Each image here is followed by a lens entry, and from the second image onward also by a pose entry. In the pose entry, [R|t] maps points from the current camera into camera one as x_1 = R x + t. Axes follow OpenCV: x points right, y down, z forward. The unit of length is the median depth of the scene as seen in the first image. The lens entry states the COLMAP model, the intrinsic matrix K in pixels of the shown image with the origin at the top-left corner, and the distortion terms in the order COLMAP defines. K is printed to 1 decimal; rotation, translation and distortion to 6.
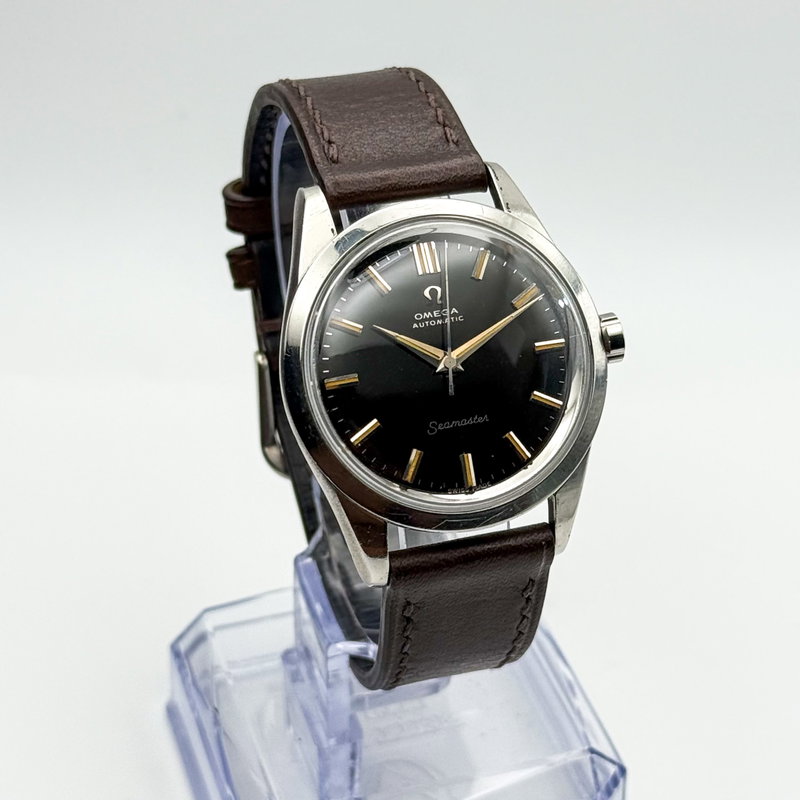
lens RADIAL K [[2250.6, 0, 400.0], [0, 2250.6, 400.0], [0, 0, 1]] dist [0.283041, 0.596080]
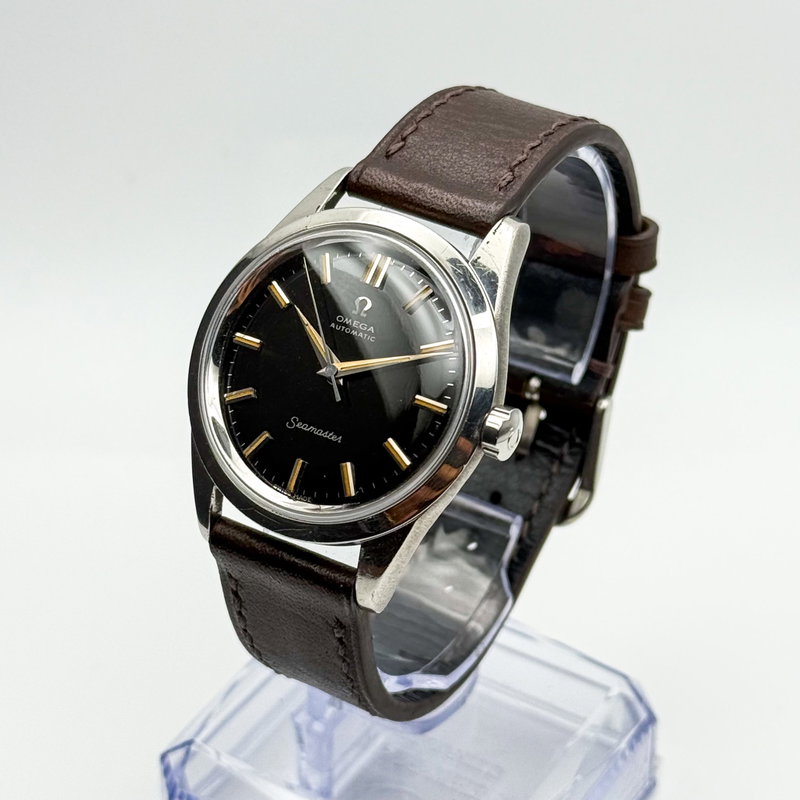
lens RADIAL K [[2250.6, 0, 400.0], [0, 2250.6, 400.0], [0, 0, 1]] dist [0.283041, 0.596080]
pose [[0.649278, 0.418077, -0.635334, 0.655876], [-0.437445, 0.888637, 0.137715, -0.150156], [0.622157, 0.188508, 0.759859, 0.267266]]
